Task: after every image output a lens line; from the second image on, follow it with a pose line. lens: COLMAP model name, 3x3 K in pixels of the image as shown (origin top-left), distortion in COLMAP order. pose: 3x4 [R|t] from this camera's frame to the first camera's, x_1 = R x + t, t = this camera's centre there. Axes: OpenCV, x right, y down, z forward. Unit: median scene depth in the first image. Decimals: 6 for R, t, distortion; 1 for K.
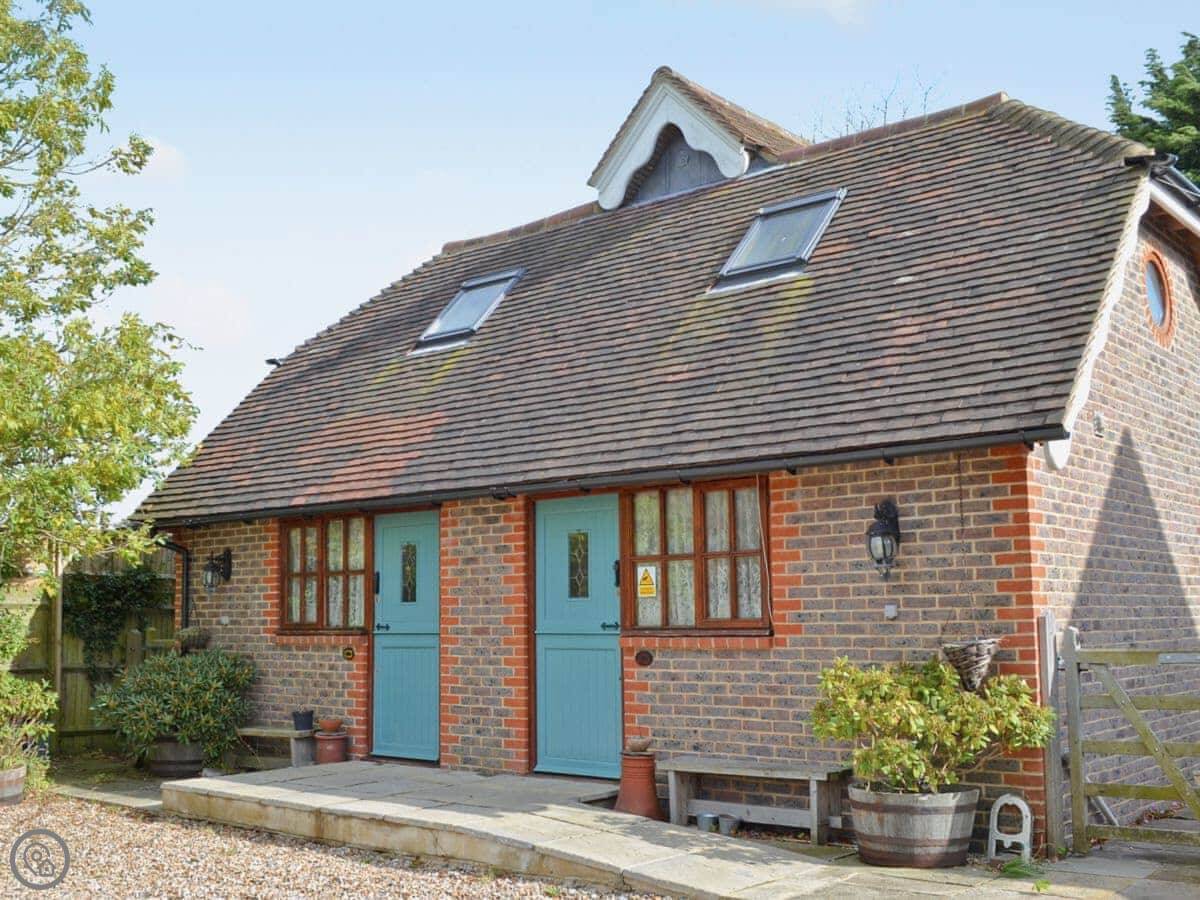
lens RADIAL K [[1337.8, 0, 600.0], [0, 1337.8, 450.0], [0, 0, 1]] dist [-0.081220, 0.028306]
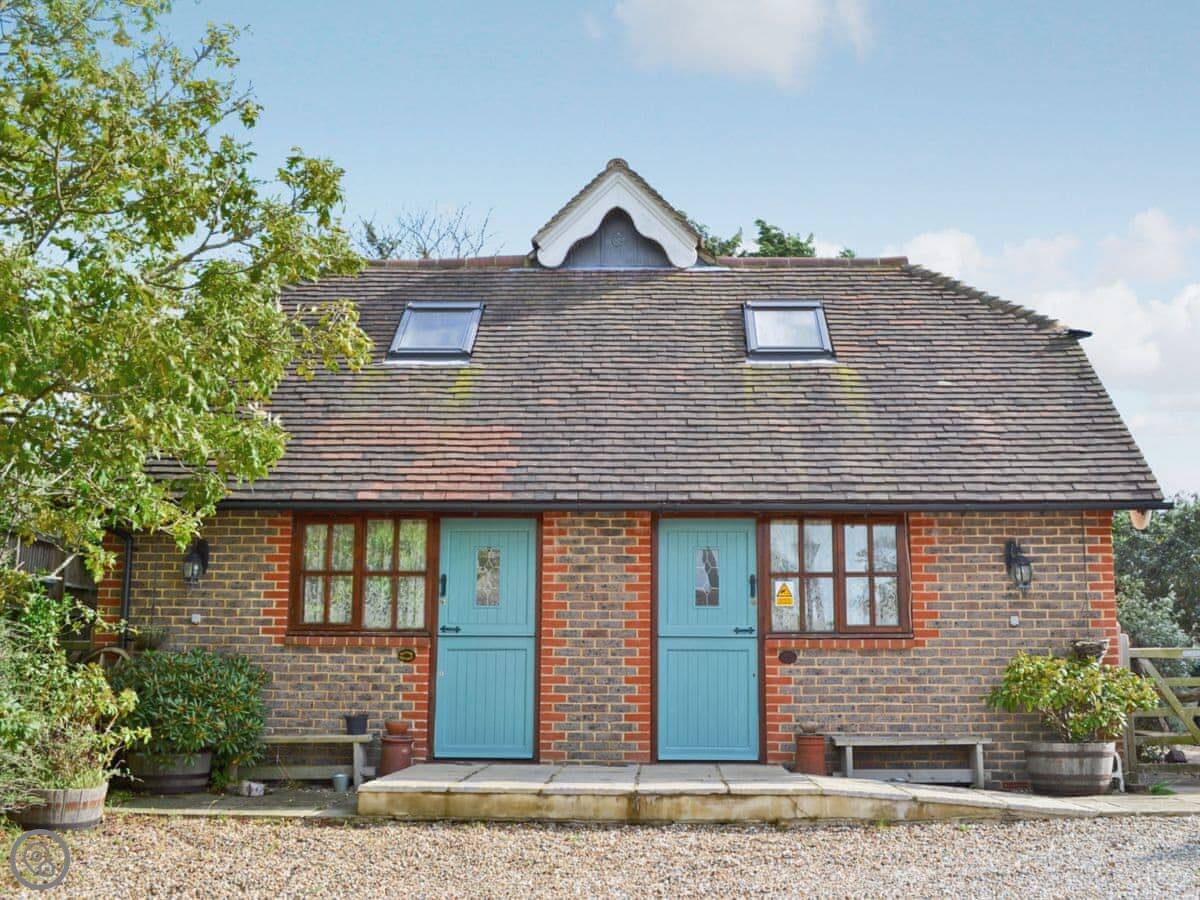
lens RADIAL K [[1231.0, 0, 600.0], [0, 1231.0, 450.0], [0, 0, 1]] dist [-0.083111, 0.006190]
pose [[0.765660, 0.132988, 0.629348, -0.751841], [-0.092653, 0.990993, -0.096686, 0.086196], [-0.636538, 0.015717, 0.771085, 0.233501]]
